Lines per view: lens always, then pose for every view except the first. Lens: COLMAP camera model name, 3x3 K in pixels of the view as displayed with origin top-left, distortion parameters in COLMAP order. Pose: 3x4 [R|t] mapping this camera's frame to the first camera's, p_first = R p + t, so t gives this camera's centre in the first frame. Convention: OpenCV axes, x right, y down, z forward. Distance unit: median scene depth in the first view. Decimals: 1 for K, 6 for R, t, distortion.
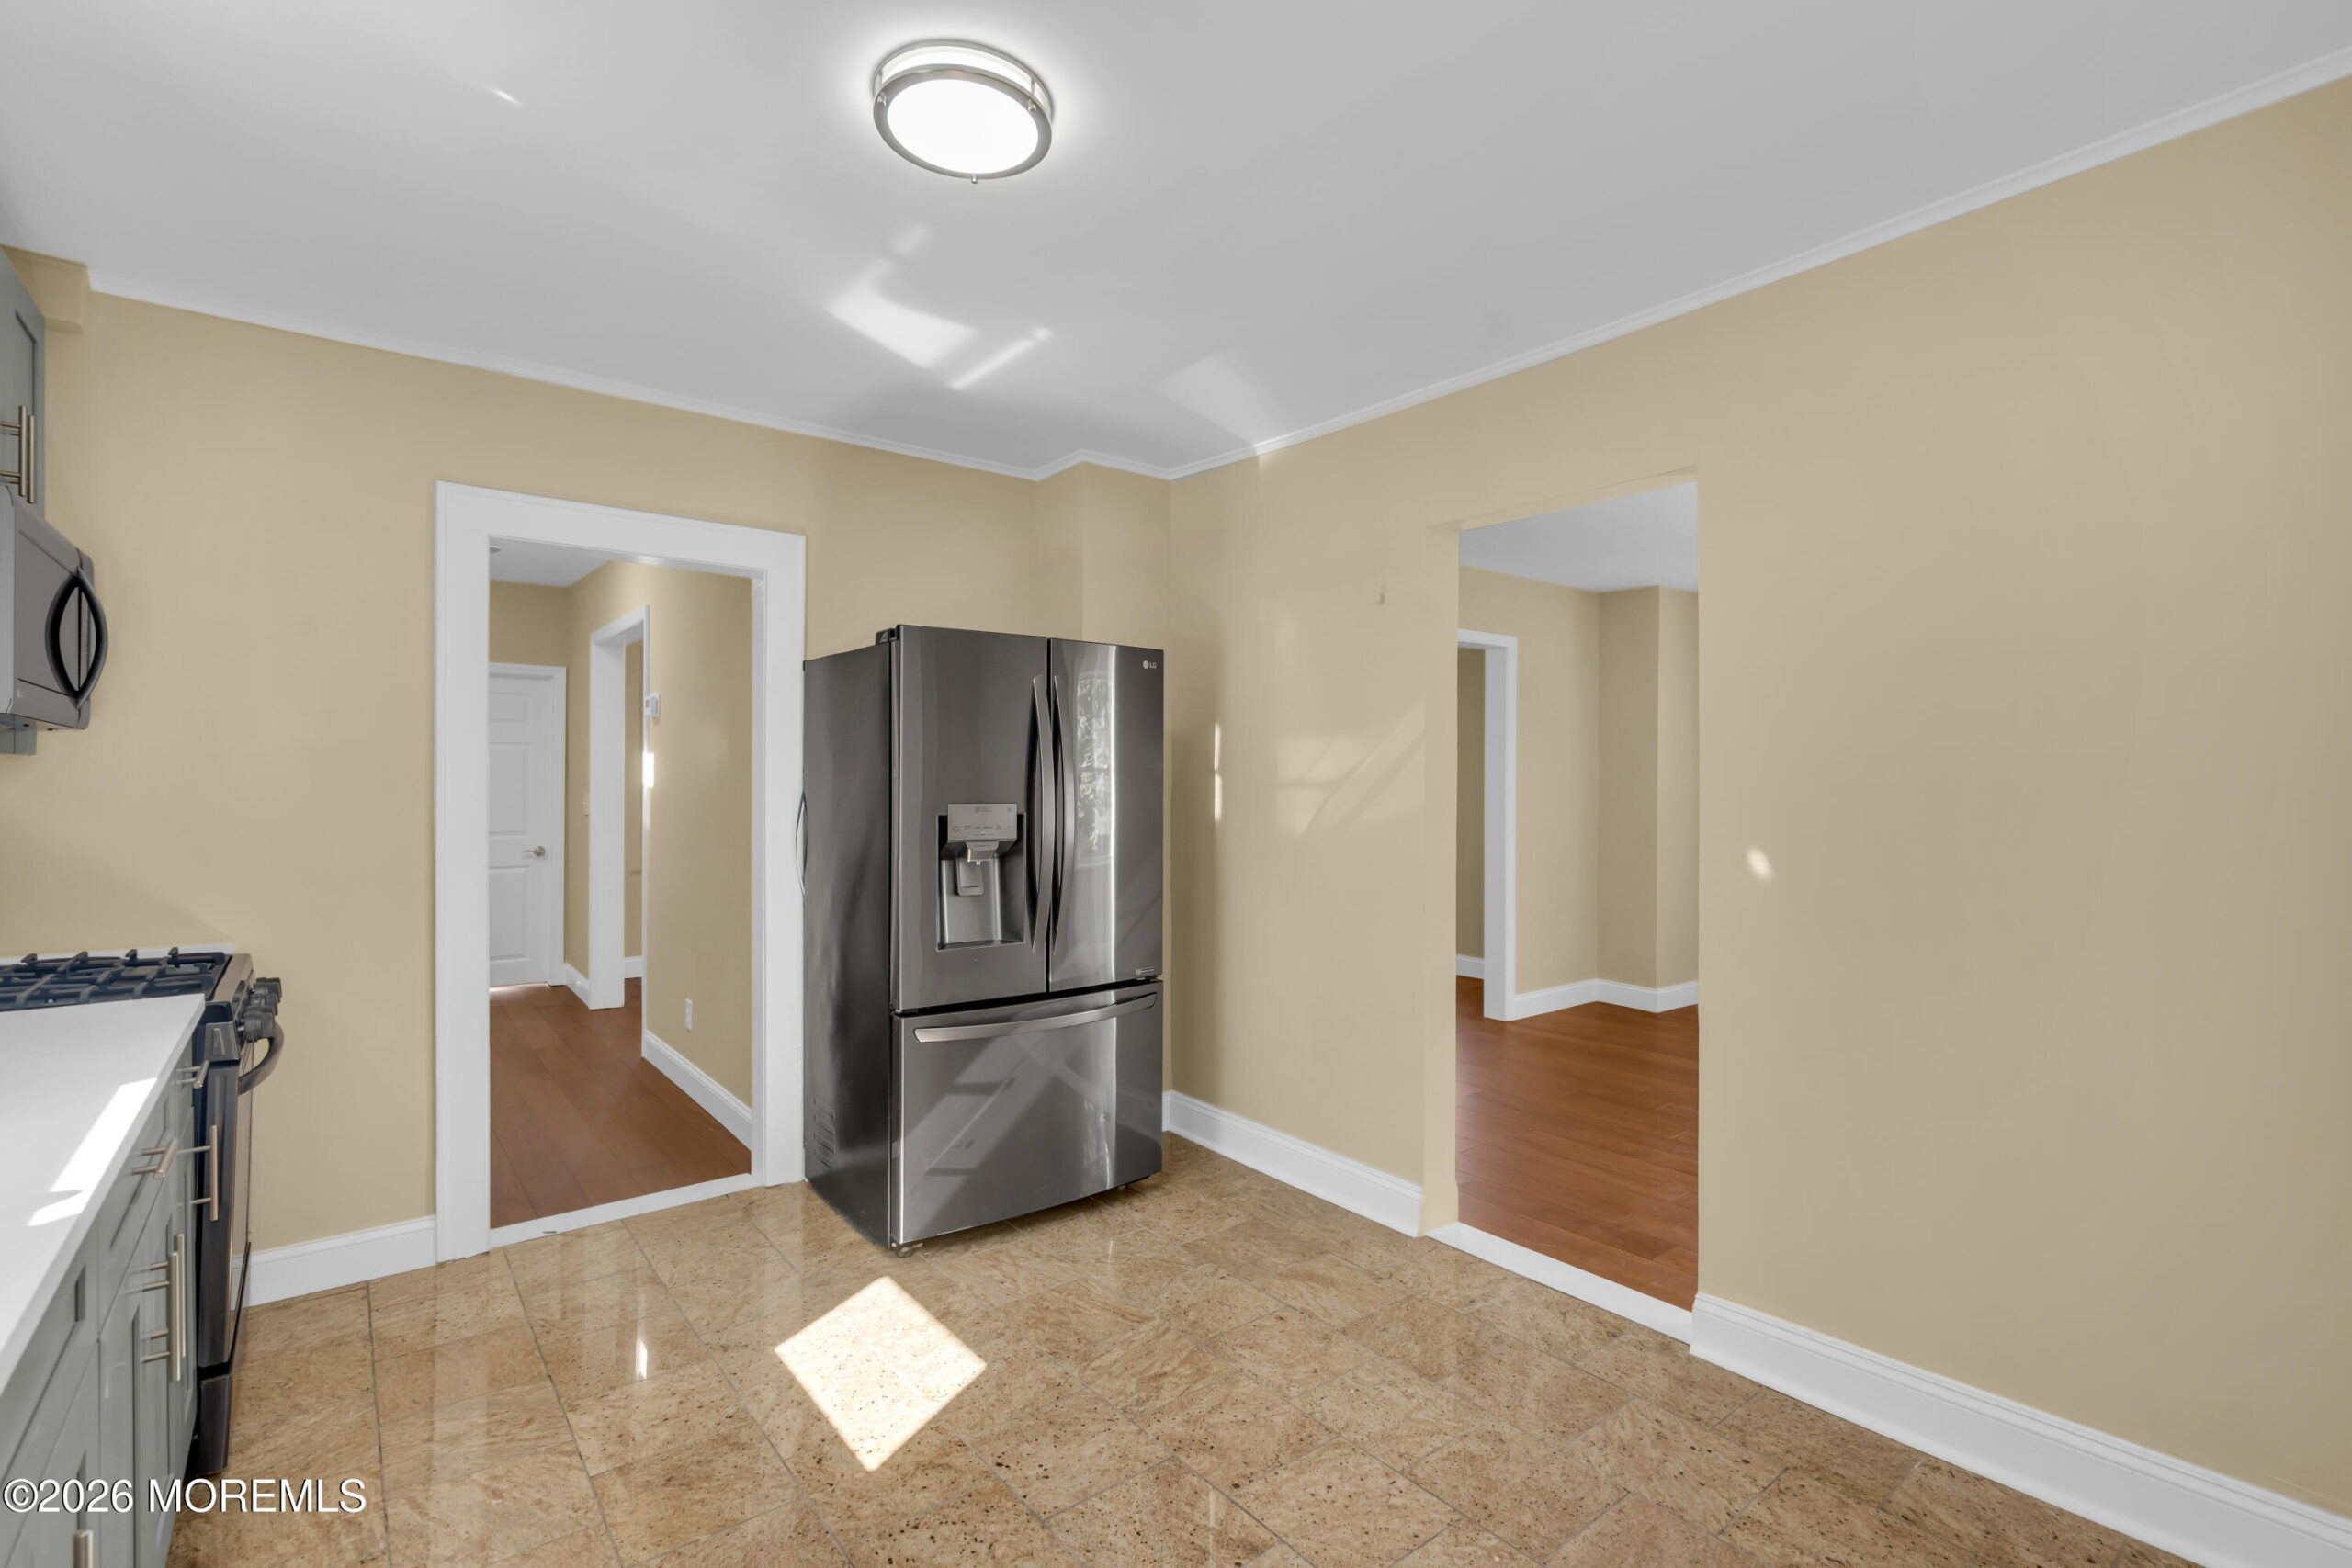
lens RADIAL K [[1070.9, 0, 1176.7], [0, 1070.9, 789.8], [0, 0, 1]] dist [-0.005428, 0.003501]
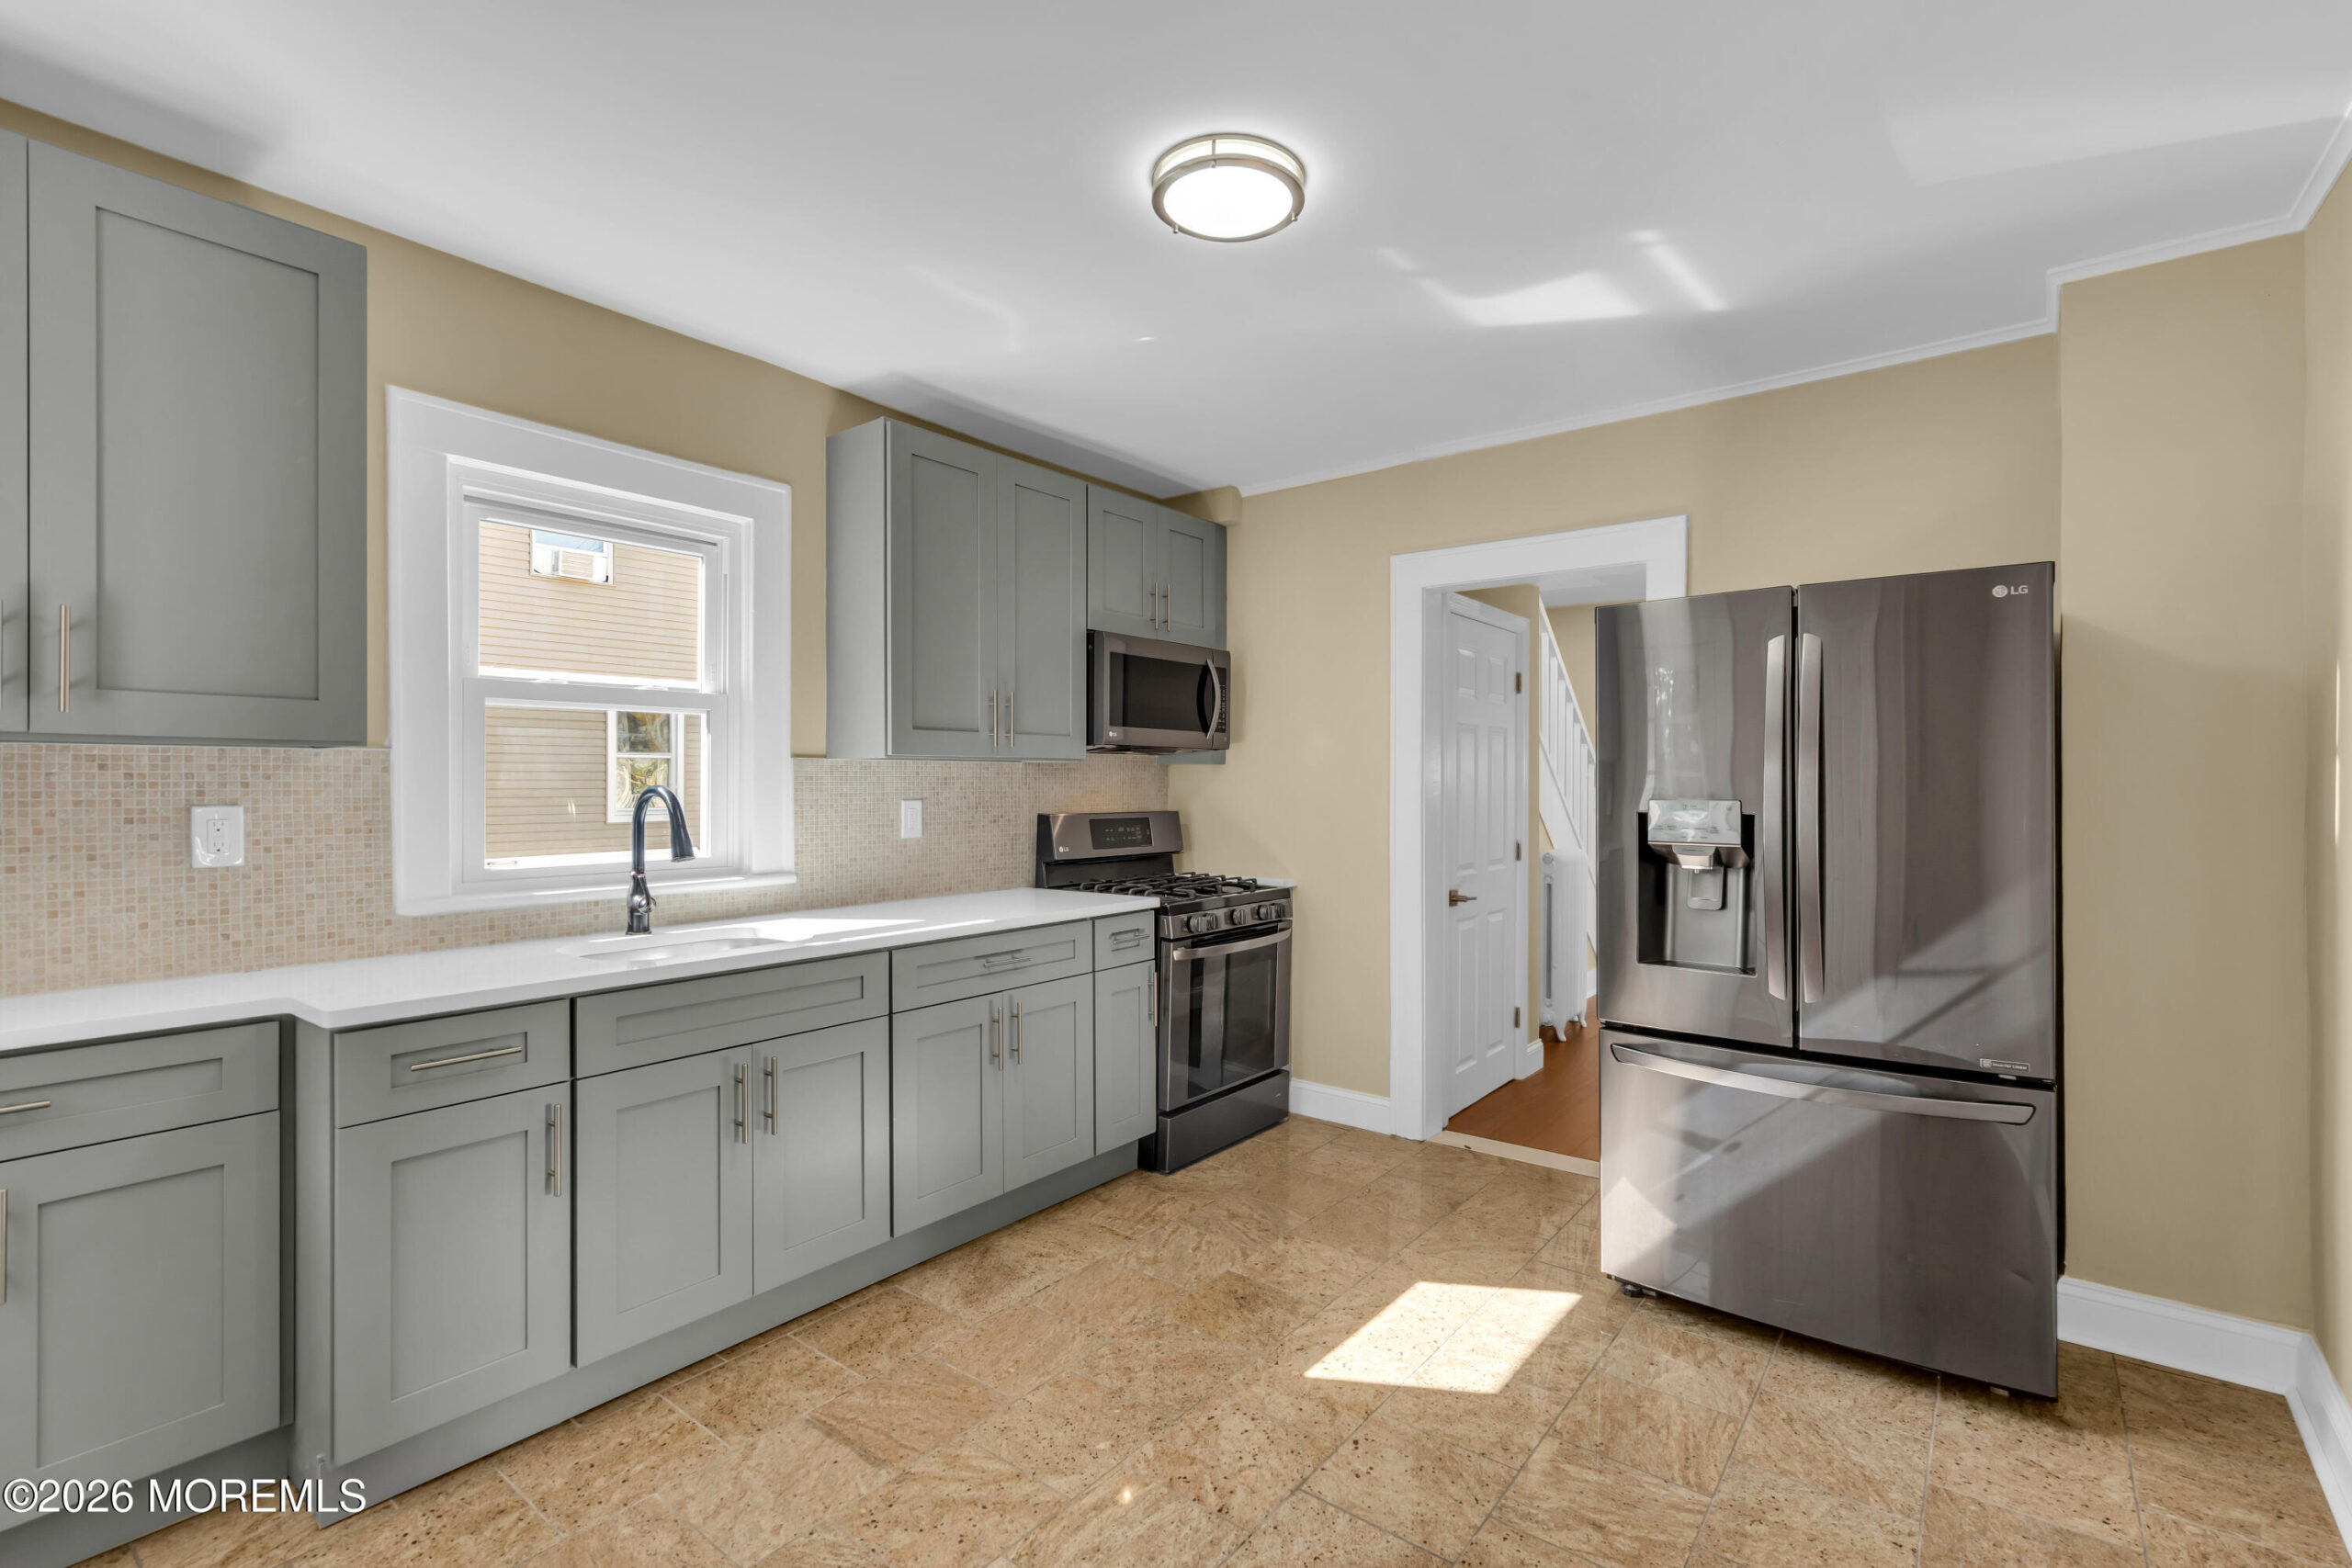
lens RADIAL K [[1070.9, 0, 1179.4], [0, 1070.9, 781.5], [0, 0, 1]] dist [-0.005428, 0.003501]
pose [[0.227656, -0.002393, -0.973739, 0.601246], [-0.006845, 0.999968, -0.004058, 0.005217], [0.973717, 0.007589, 0.227633, 0.456780]]
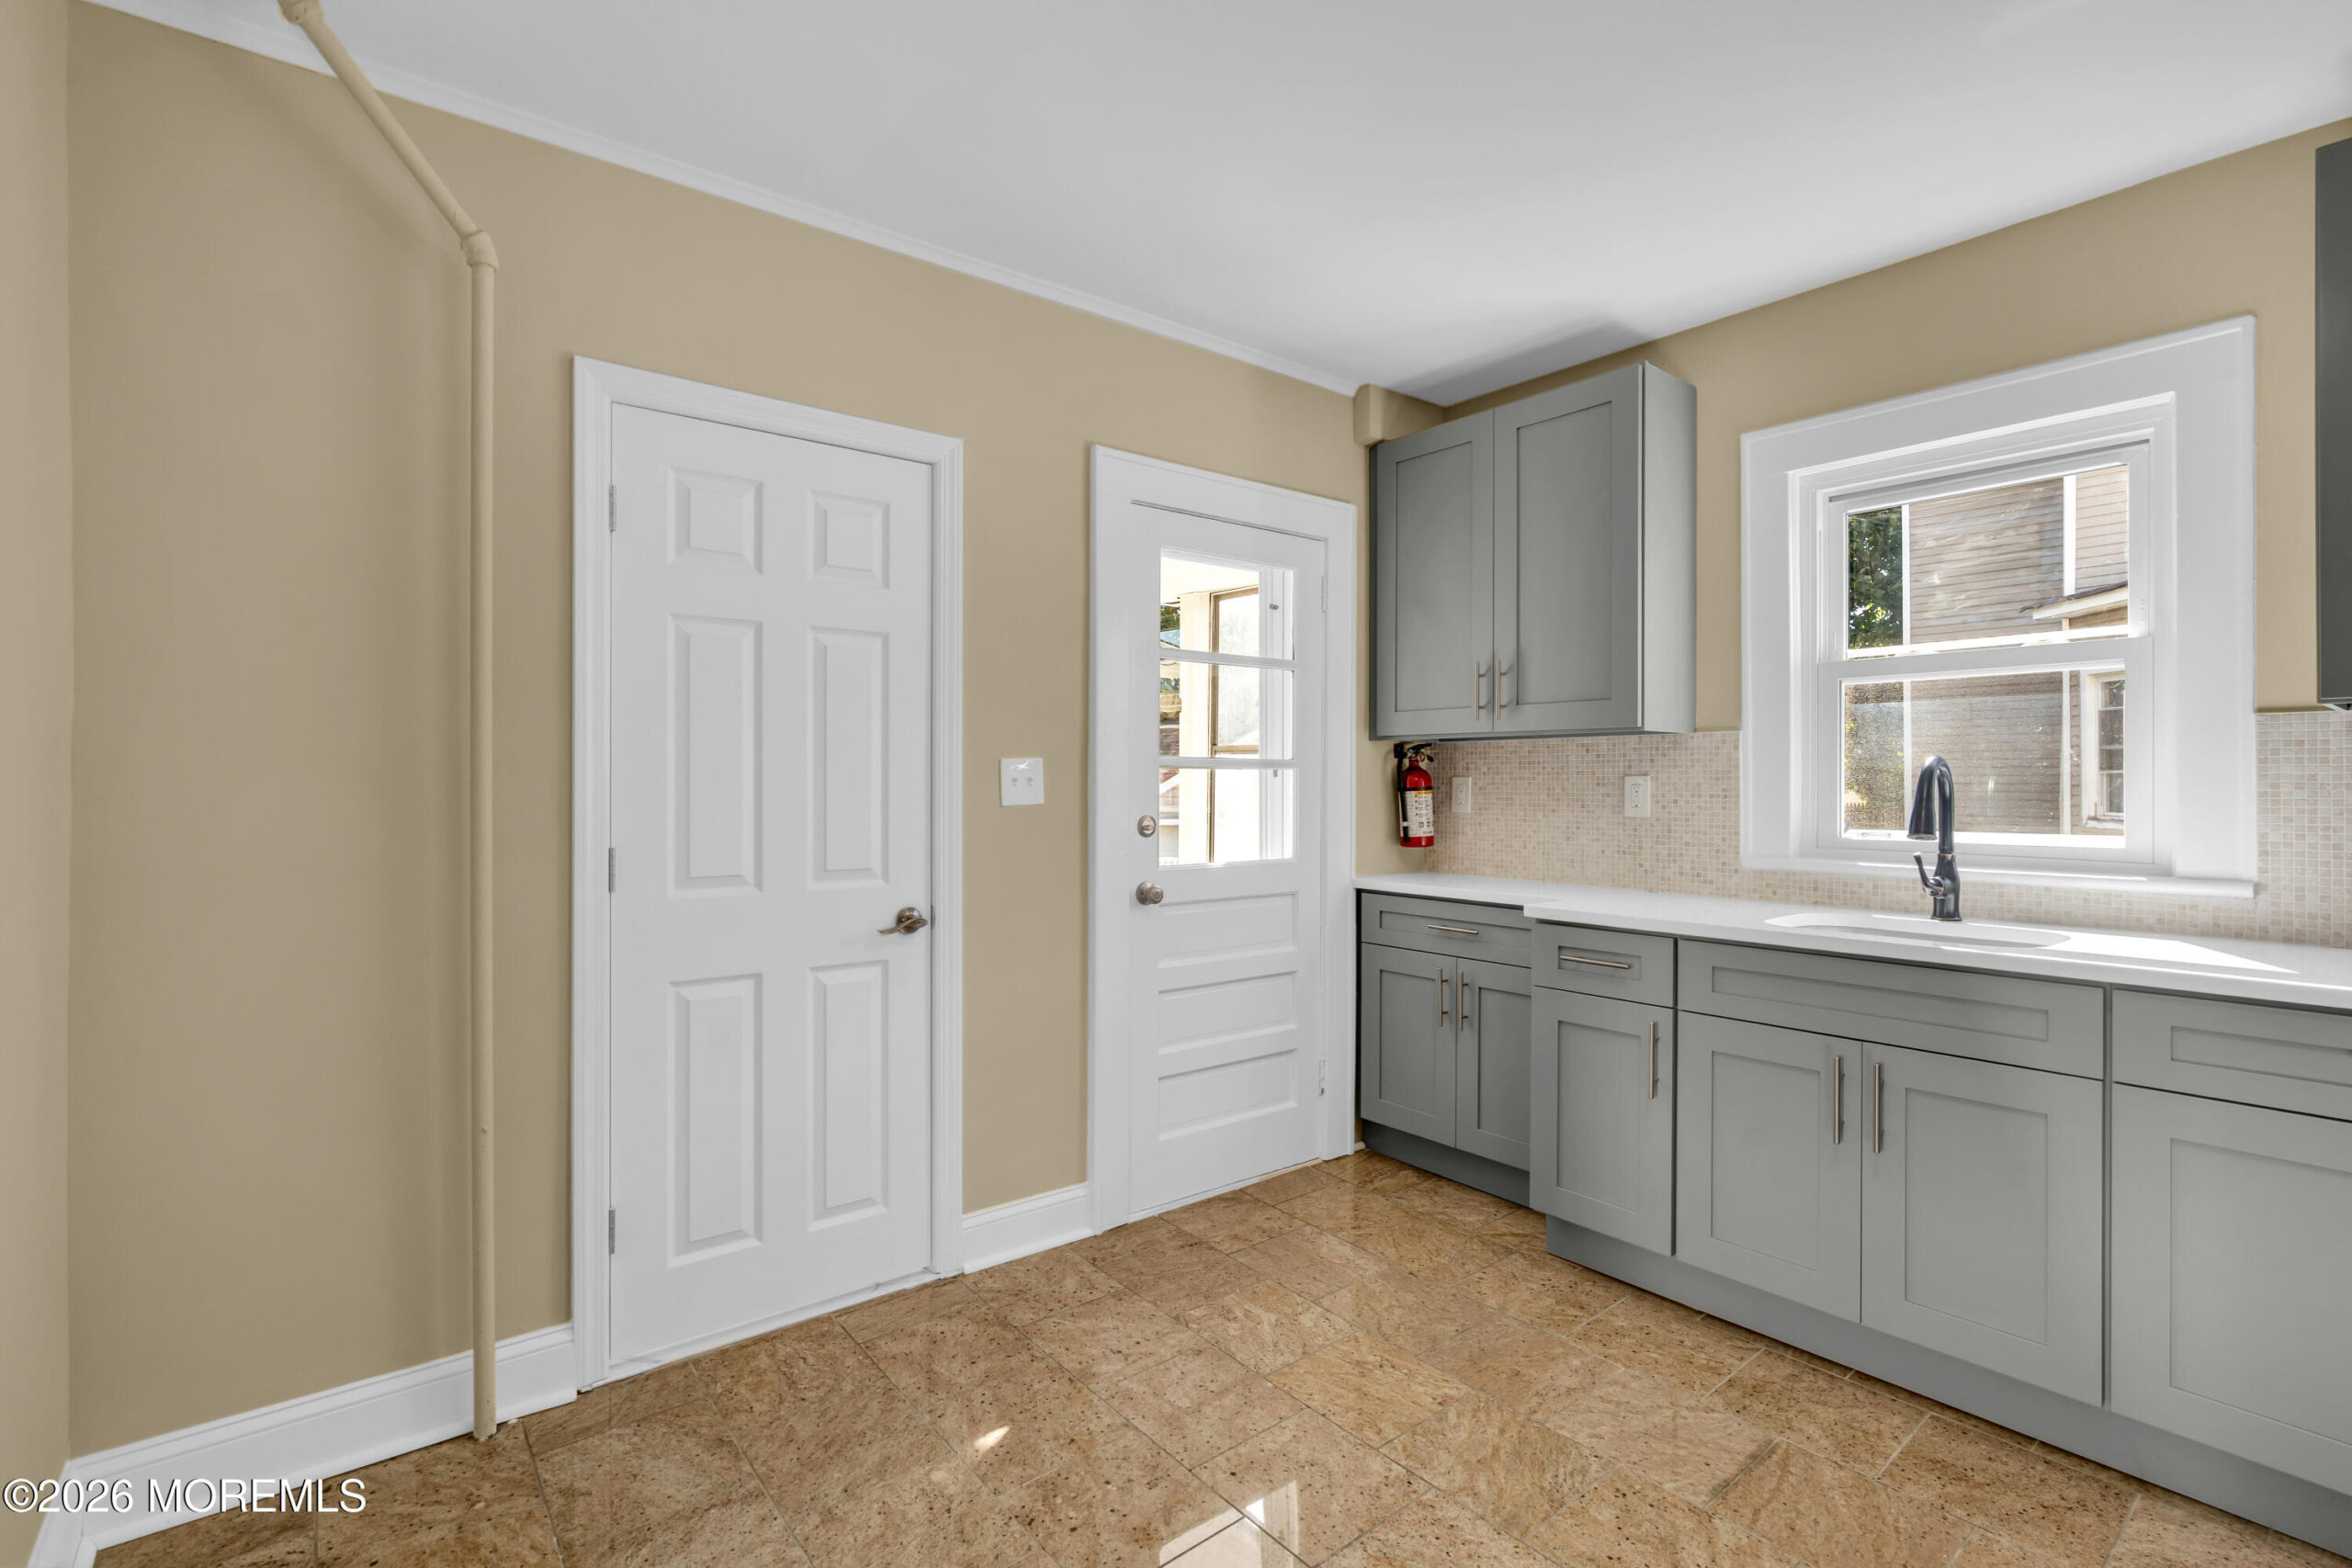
lens RADIAL K [[1070.9, 0, 1182.7], [0, 1070.9, 781.3], [0, 0, 1]] dist [-0.005428, 0.003501]
pose [[-0.999985, -0.004964, 0.002341, 0.163269], [-0.004952, 0.999973, 0.005450, 0.027019], [-0.002368, 0.005438, -0.999982, 1.101473]]
